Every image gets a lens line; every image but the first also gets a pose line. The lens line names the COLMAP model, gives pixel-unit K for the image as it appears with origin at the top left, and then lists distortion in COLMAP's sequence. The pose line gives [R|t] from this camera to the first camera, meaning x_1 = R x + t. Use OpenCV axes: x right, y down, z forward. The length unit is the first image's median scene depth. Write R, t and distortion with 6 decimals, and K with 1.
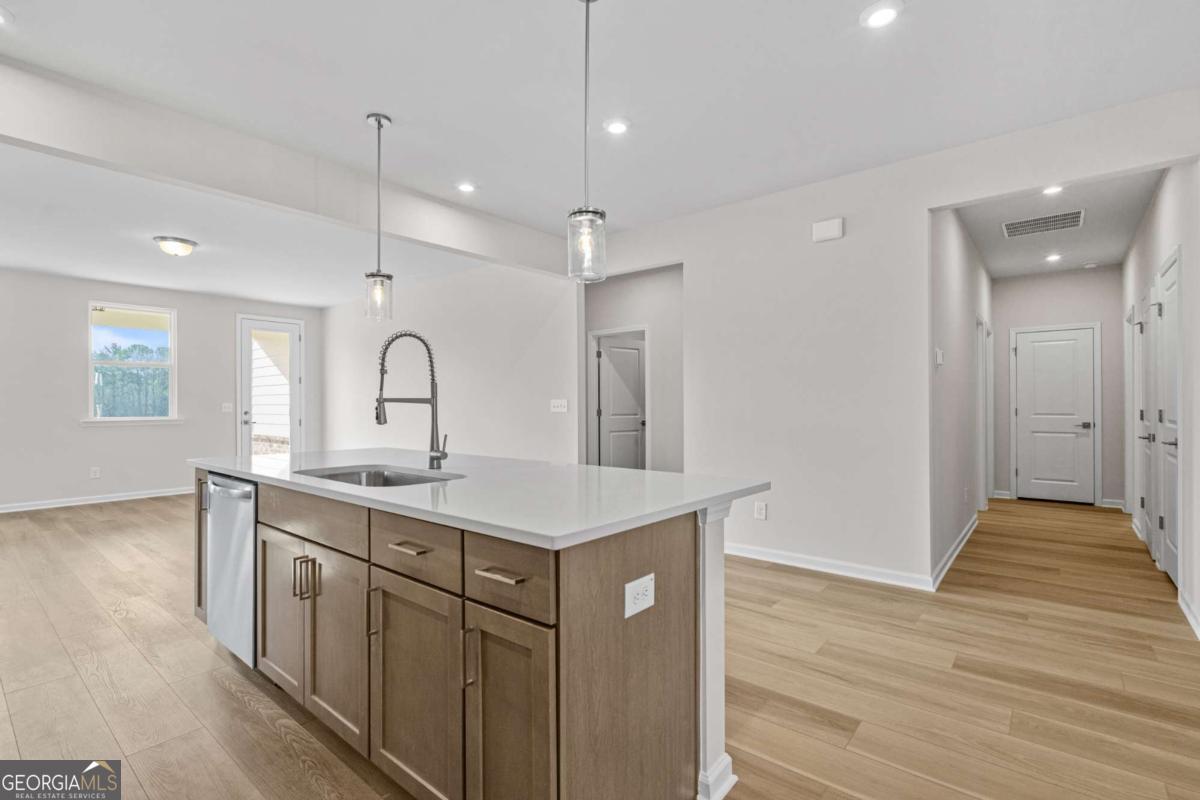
lens RADIAL K [[552.0, 0, 600.5], [0, 552.0, 404.0], [0, 0, 1]] dist [-0.002954, 0.000093]
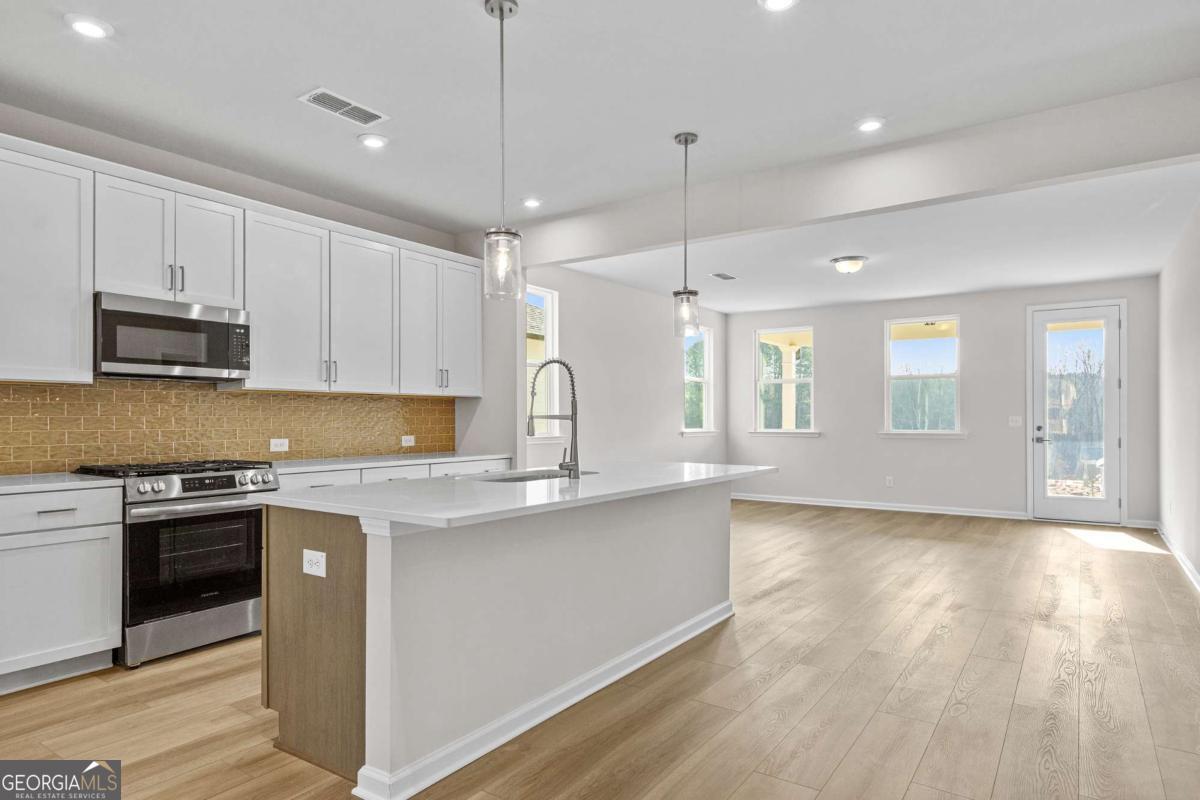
lens RADIAL K [[701.7, 0, 595.6], [0, 701.7, 421.6], [0, 0, 1]] dist [0.006034, 0.000725]
pose [[0.081283, 0.007942, -0.996659, 0.707048], [0.001373, 0.999966, 0.008080, -0.005421], [0.996690, -0.002025, 0.081270, 0.593502]]
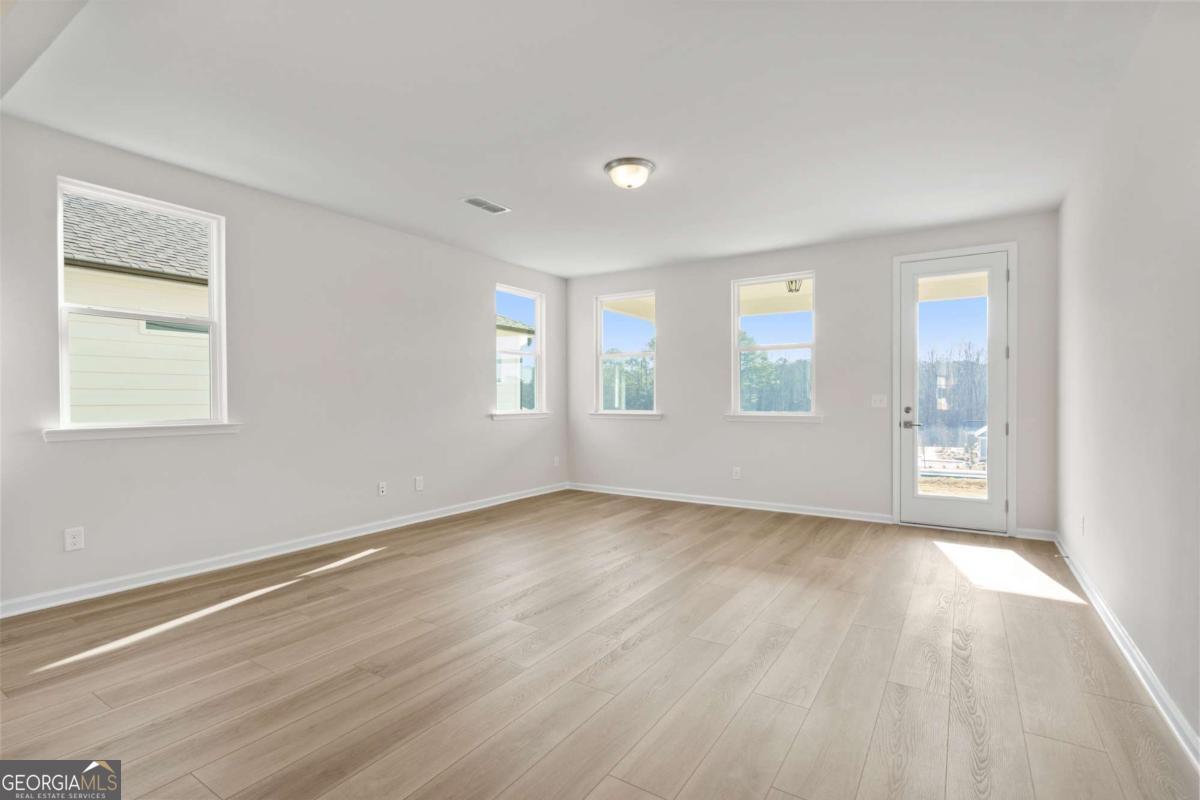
lens RADIAL K [[563.0, 0, 602.7], [0, 563.0, 406.9], [0, 0, 1]] dist [0.004356, 0.000439]
pose [[0.116395, 0.019064, -0.993020, -0.073129], [0.002565, 0.999807, 0.019495, -0.001695], [0.993200, -0.004816, 0.116323, 1.242708]]
